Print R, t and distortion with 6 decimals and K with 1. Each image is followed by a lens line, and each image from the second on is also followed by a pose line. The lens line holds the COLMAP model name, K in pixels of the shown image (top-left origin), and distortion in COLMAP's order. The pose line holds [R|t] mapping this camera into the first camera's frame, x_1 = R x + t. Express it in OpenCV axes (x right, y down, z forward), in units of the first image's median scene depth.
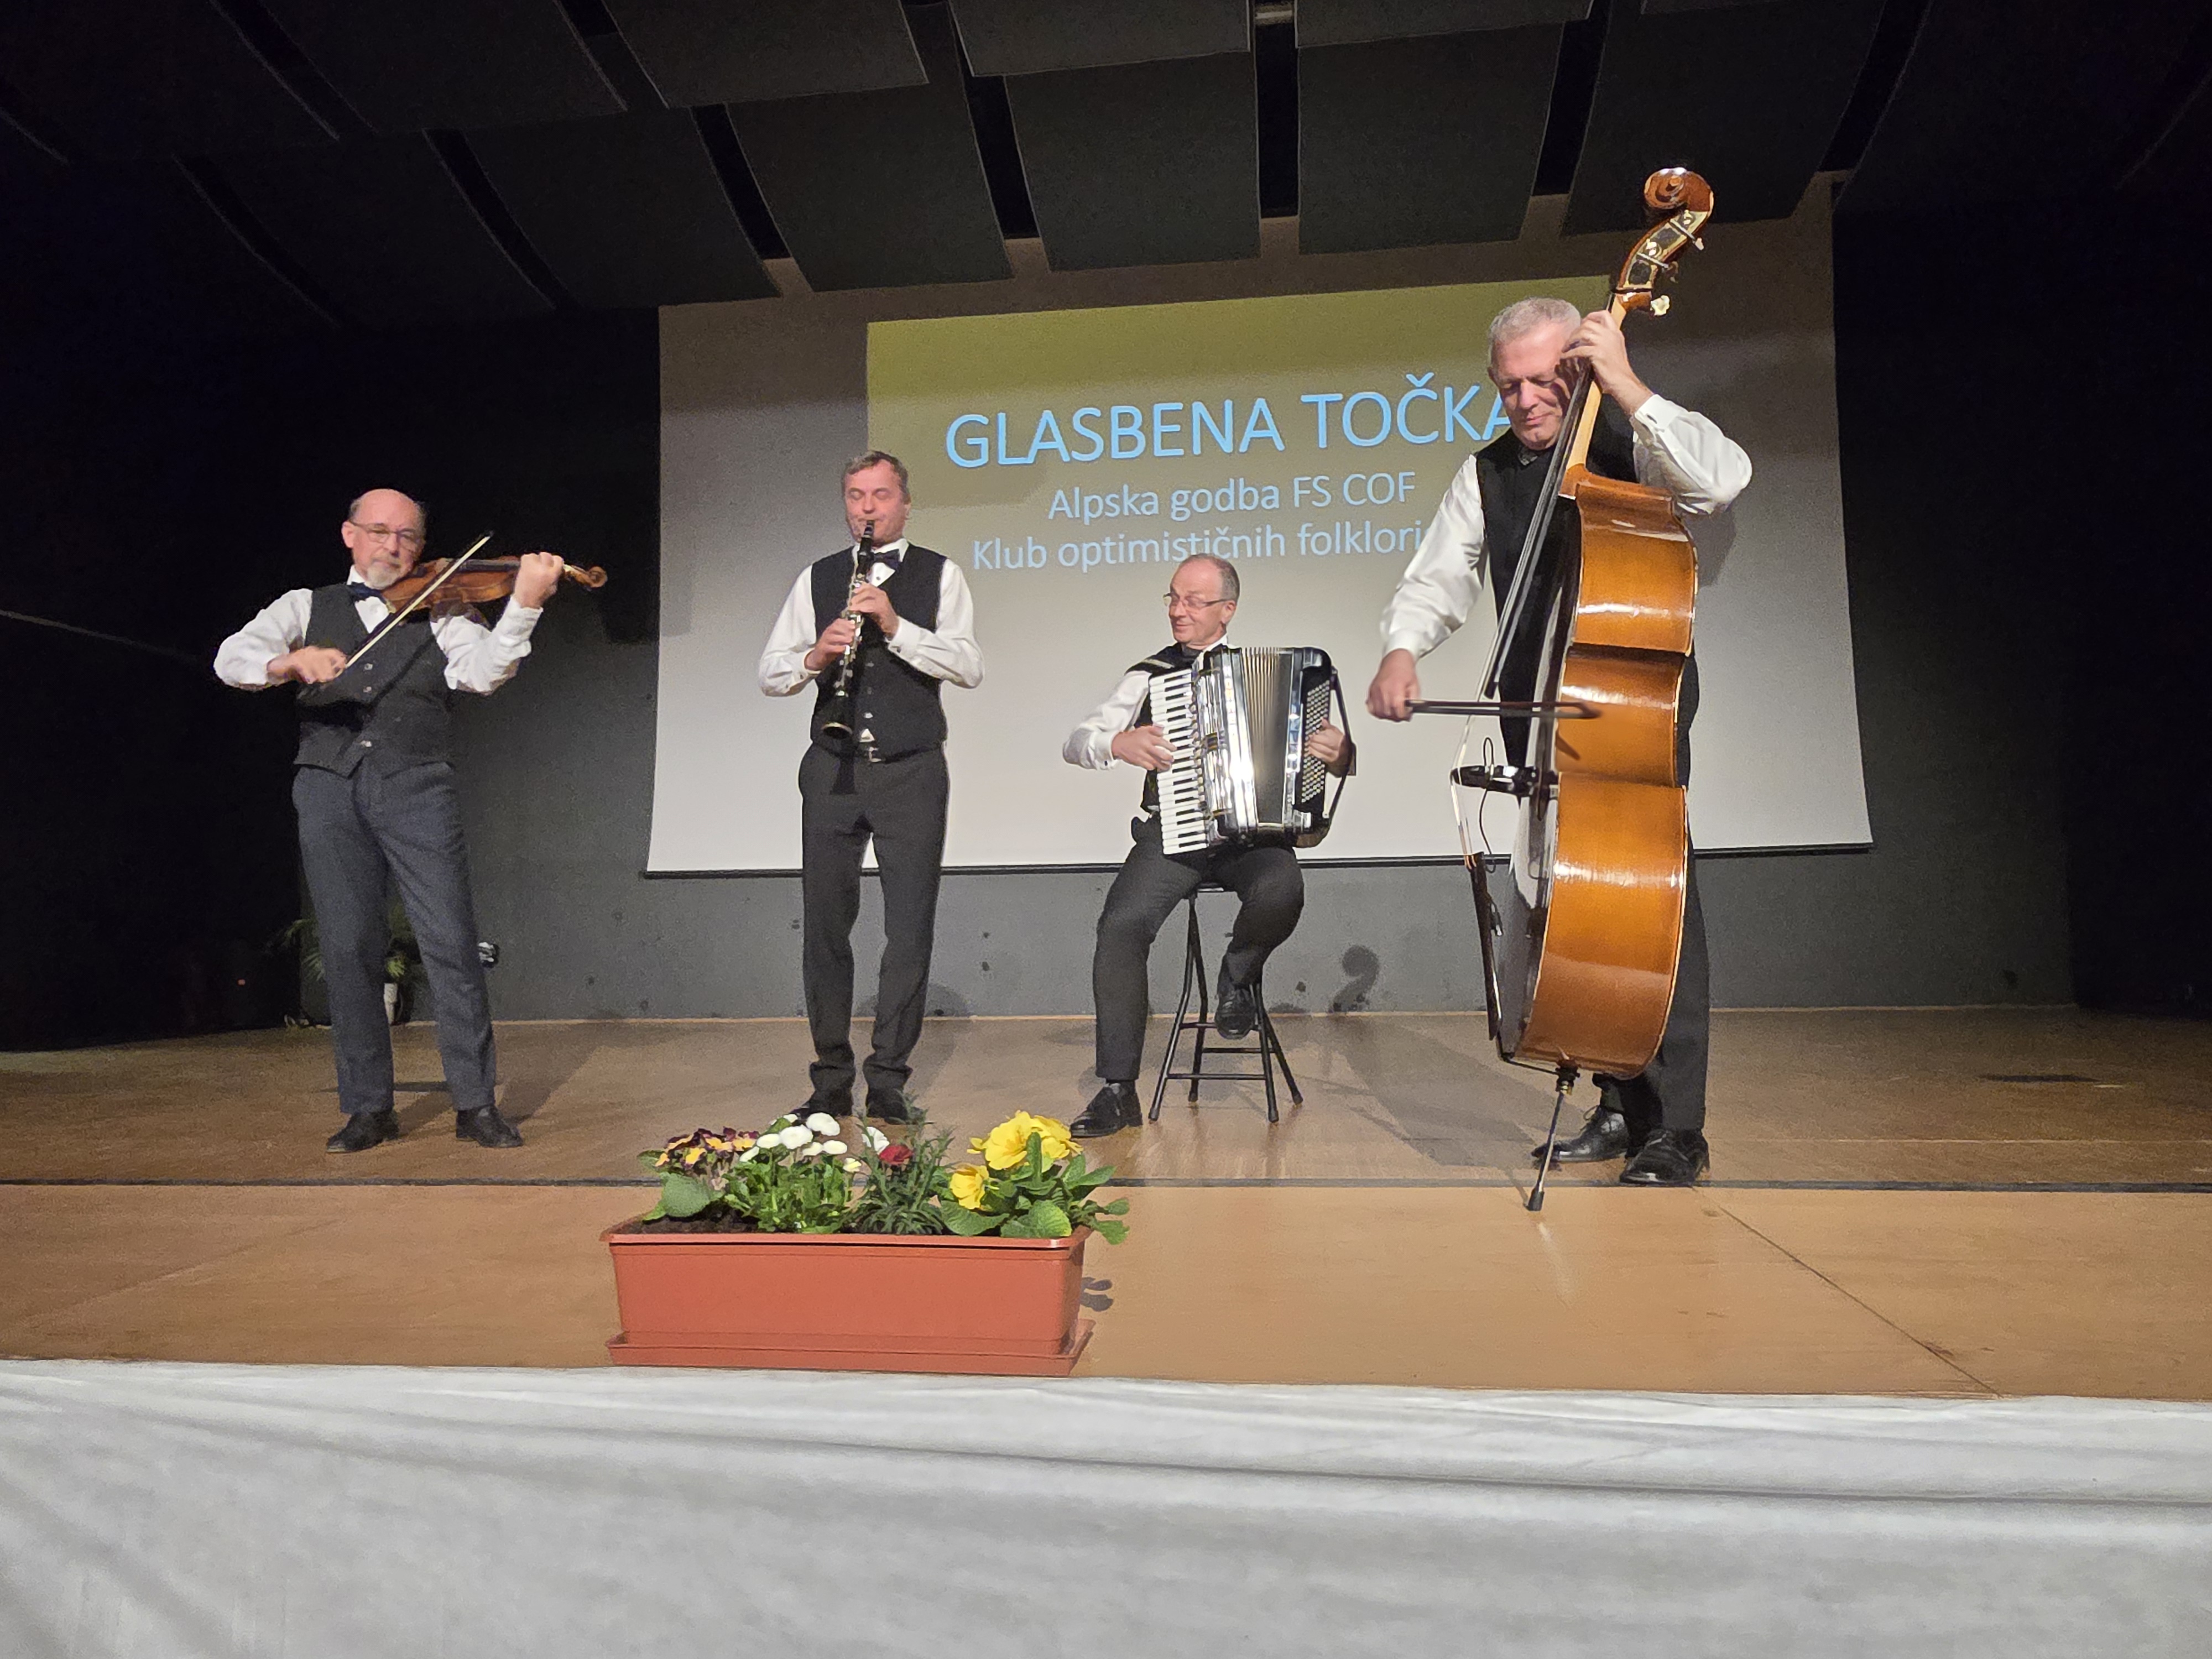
lens RADIAL K [[1460.7, 0, 1106.0], [0, 1460.7, 829.5], [0, 0, 1]] dist [0.002861, -0.003299]
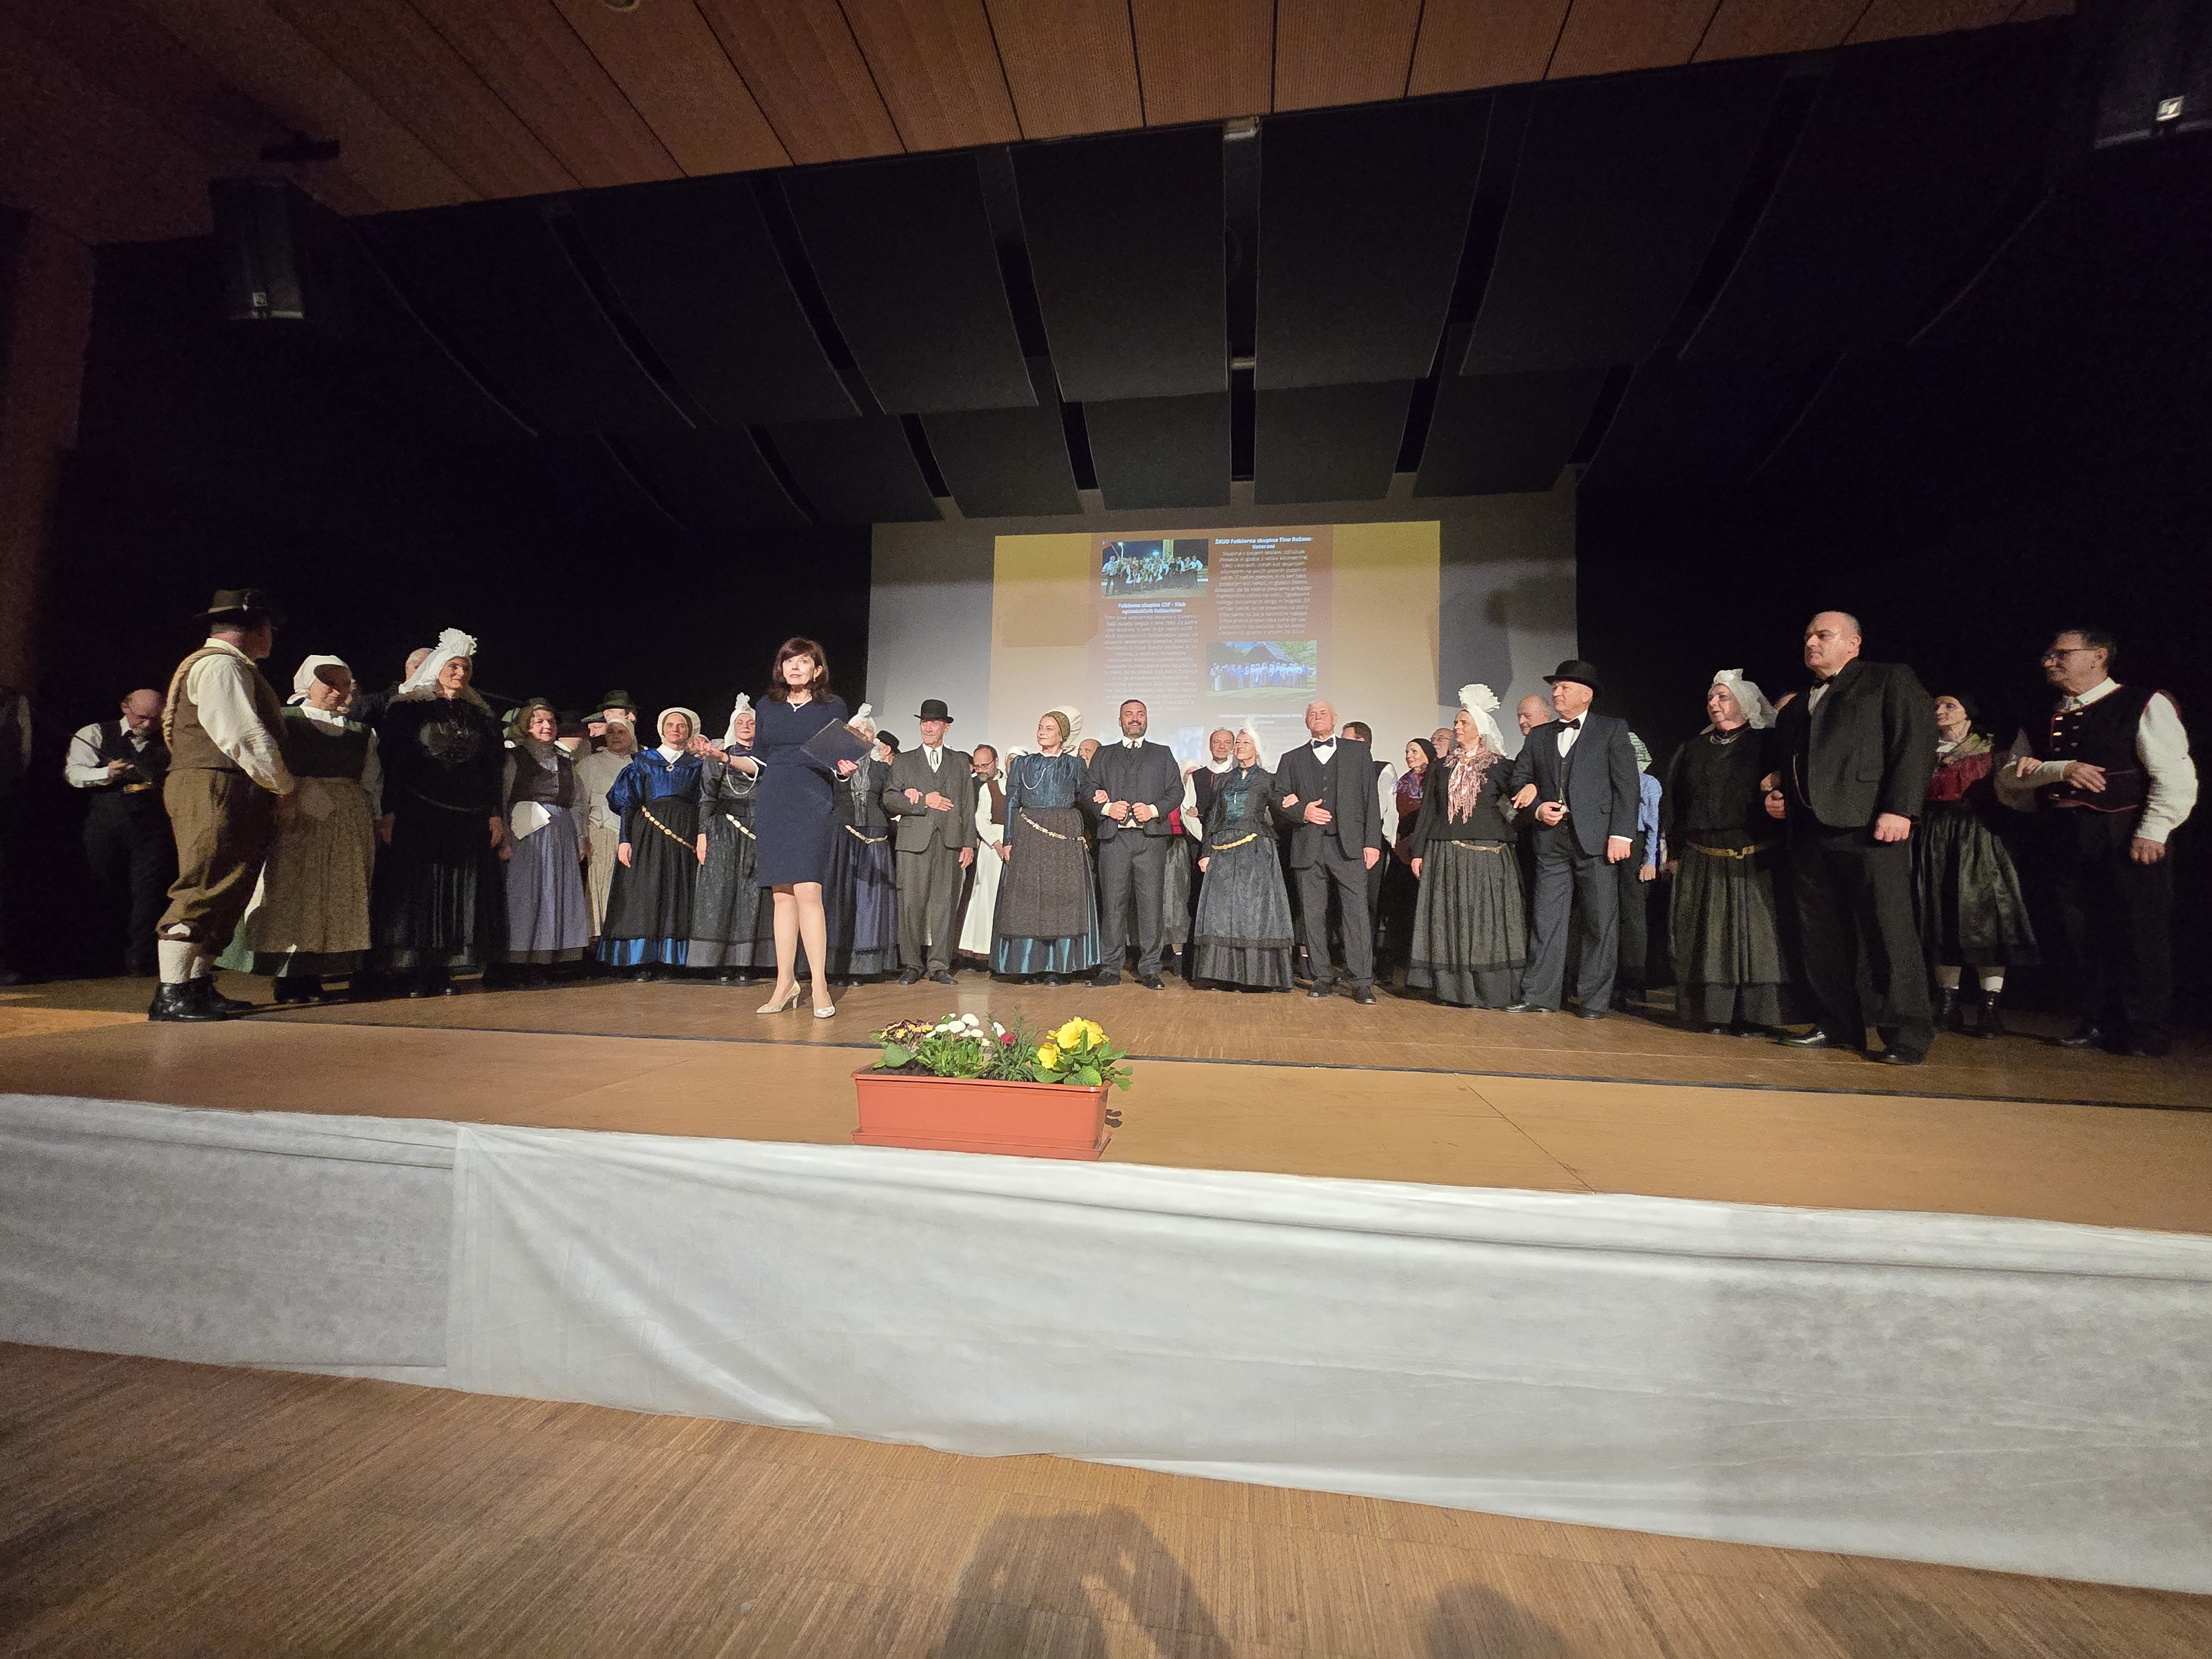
lens RADIAL K [[902.7, 0, 1103.6], [0, 902.7, 817.7], [0, 0, 1]] dist [-0.001402, -0.000661]
pose [[0.999043, 0.035434, -0.025649, -0.003813], [-0.035930, 0.999171, -0.019158, -0.040883], [0.024949, 0.020062, 0.999487, -0.154357]]
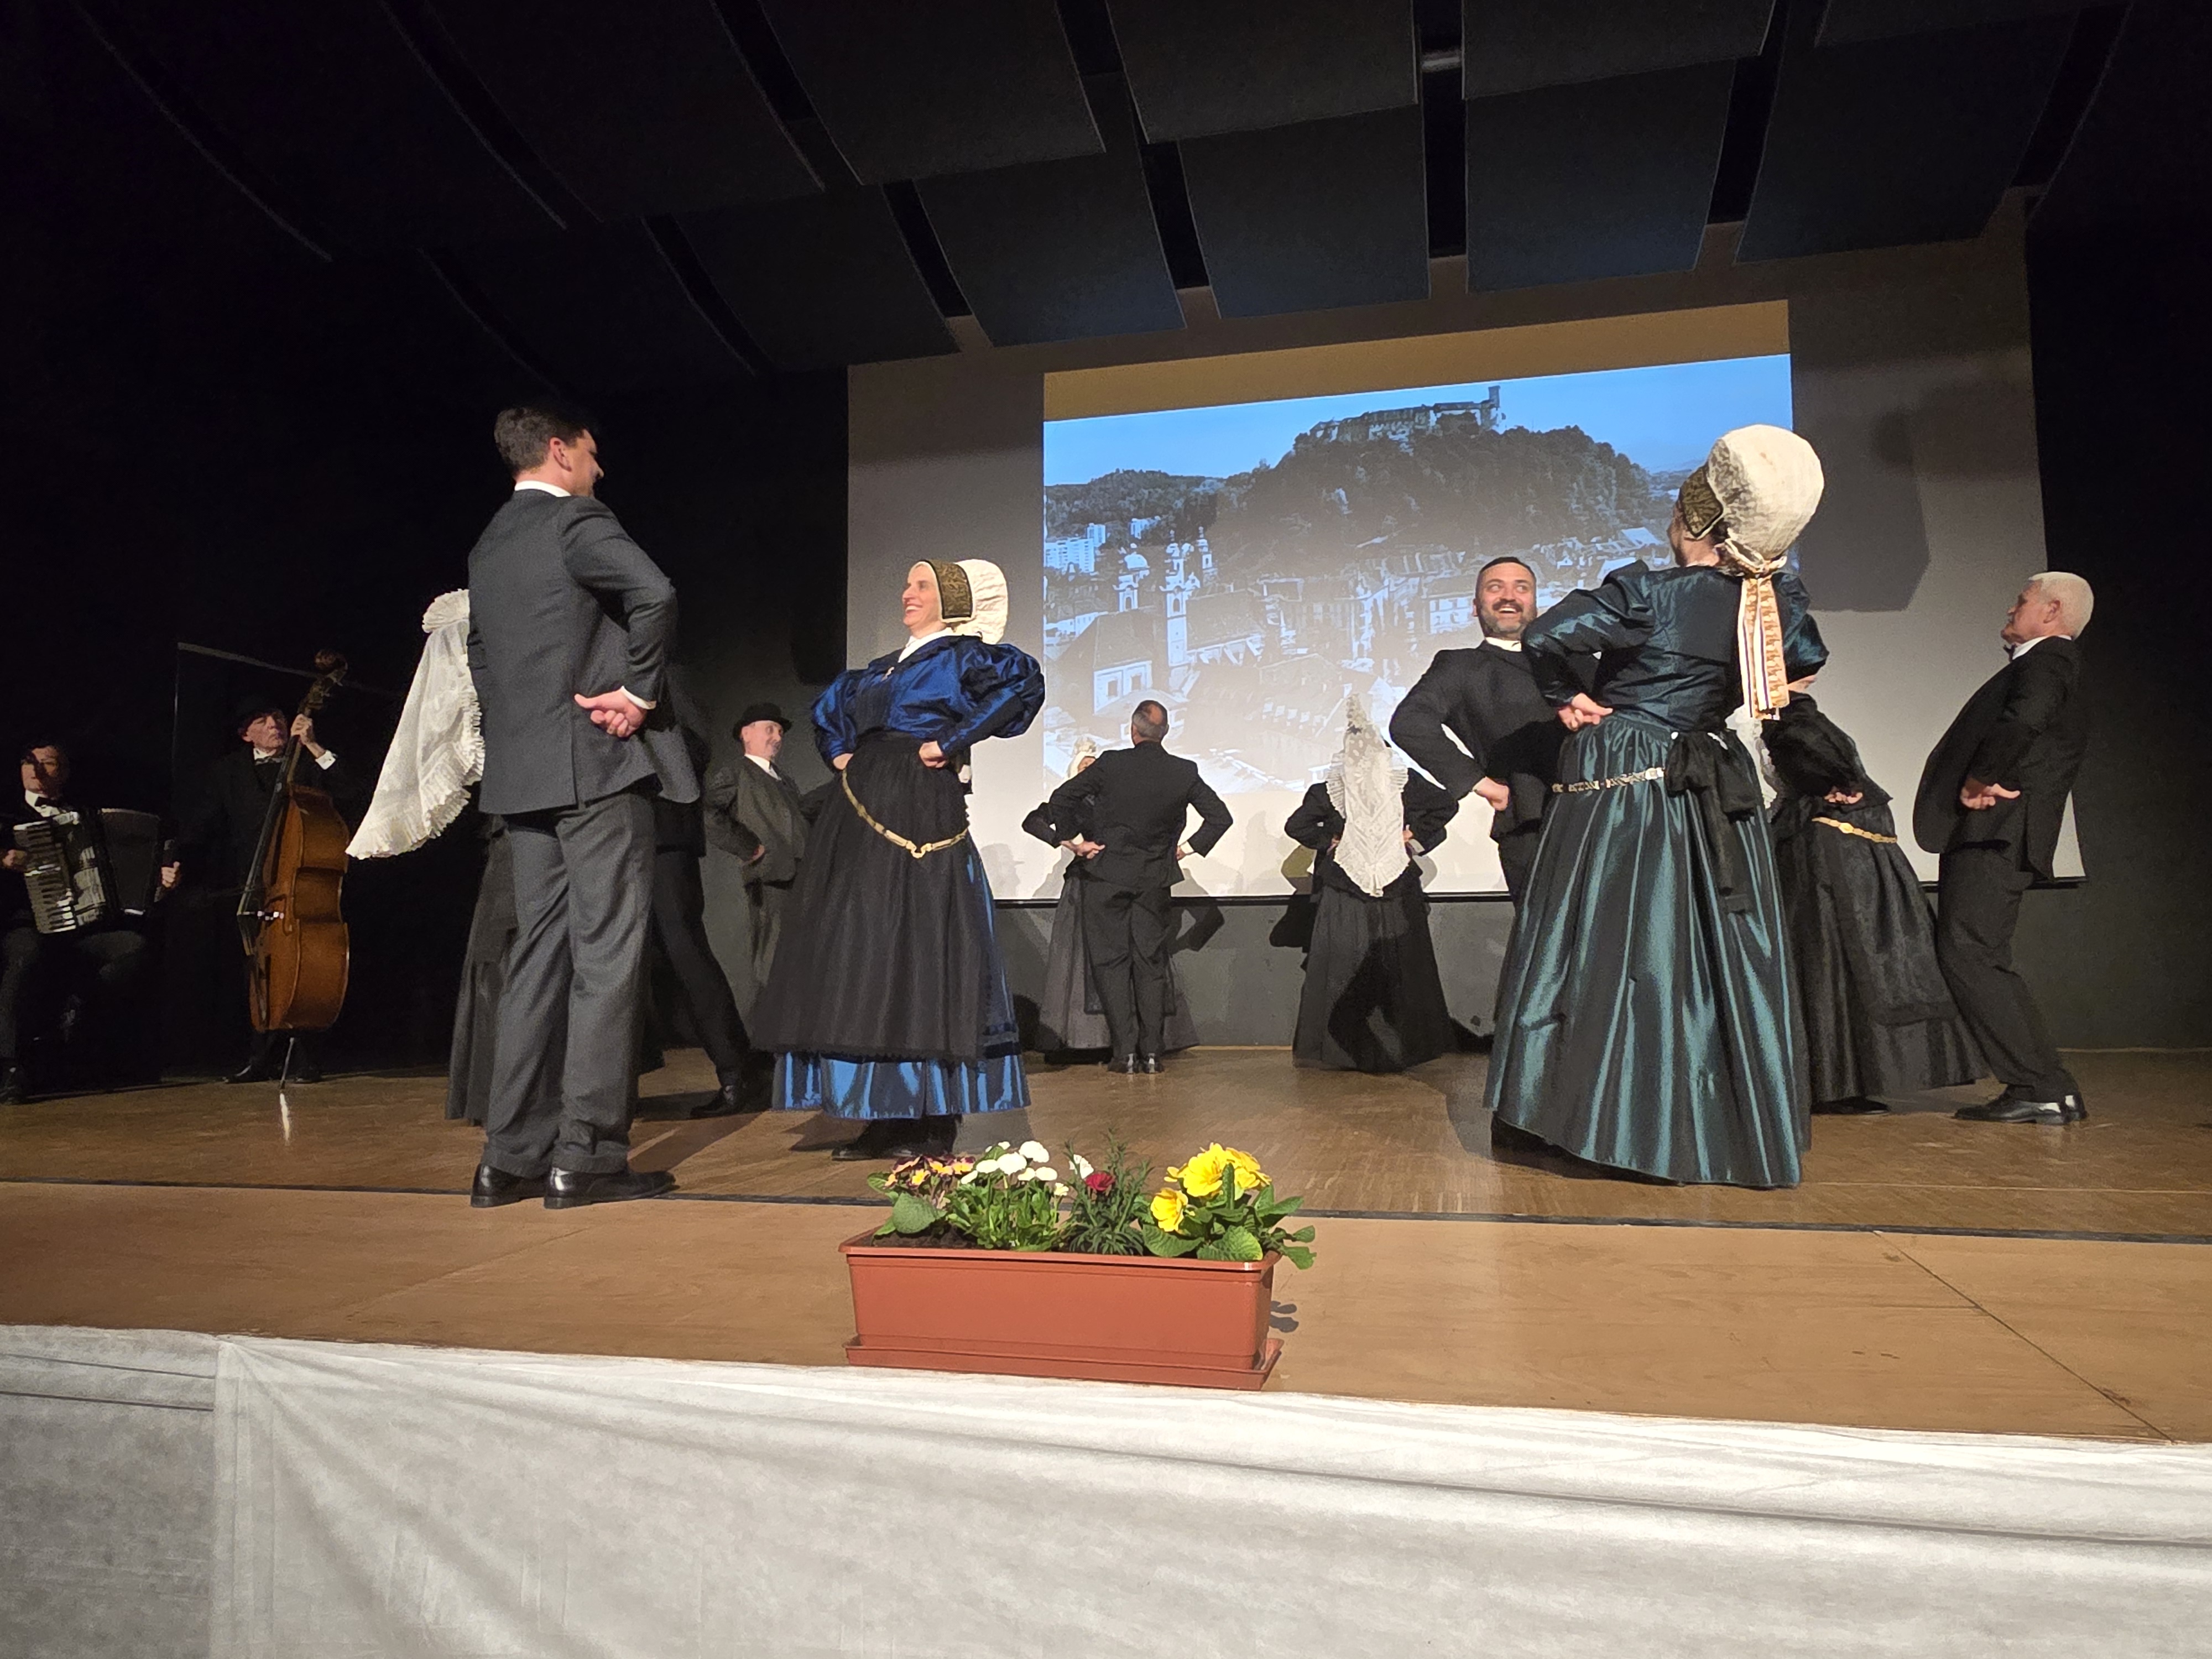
lens RADIAL K [[1461.9, 0, 1117.6], [0, 1461.9, 813.1], [0, 0, 1]] dist [0.003844, -0.004118]
pose [[0.994405, -0.003292, -0.105583, -0.014502], [0.000203, 0.999572, -0.029261, -0.021642], [0.105634, 0.029075, 0.993980, -0.098961]]
